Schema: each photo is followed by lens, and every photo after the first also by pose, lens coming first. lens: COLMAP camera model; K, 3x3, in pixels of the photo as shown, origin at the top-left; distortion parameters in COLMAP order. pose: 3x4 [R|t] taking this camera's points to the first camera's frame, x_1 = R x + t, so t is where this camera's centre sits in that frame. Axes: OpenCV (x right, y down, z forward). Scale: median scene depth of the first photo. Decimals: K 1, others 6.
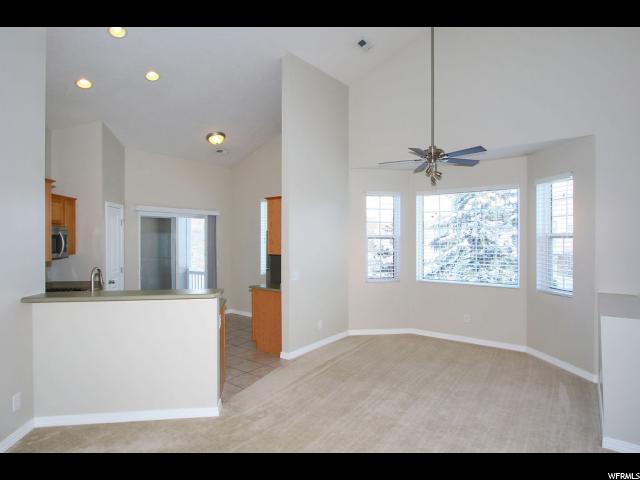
lens RADIAL K [[373.9, 0, 319.1], [0, 373.9, 238.0], [0, 0, 1]] dist [-0.002562, -0.000862]
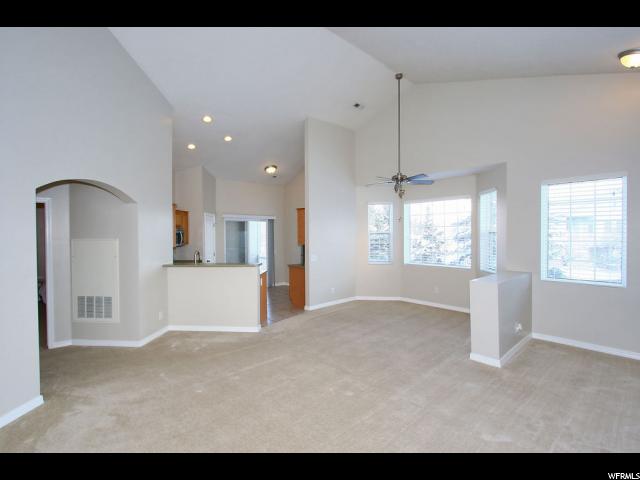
lens RADIAL K [[327.4, 0, 319.7], [0, 327.4, 236.2], [0, 0, 1]] dist [0.002120, 0.000358]
pose [[0.978260, -0.003361, -0.207355, 0.237216], [0.004911, 0.999964, 0.006962, -0.000368], [0.207324, -0.007829, 0.978241, -0.329491]]
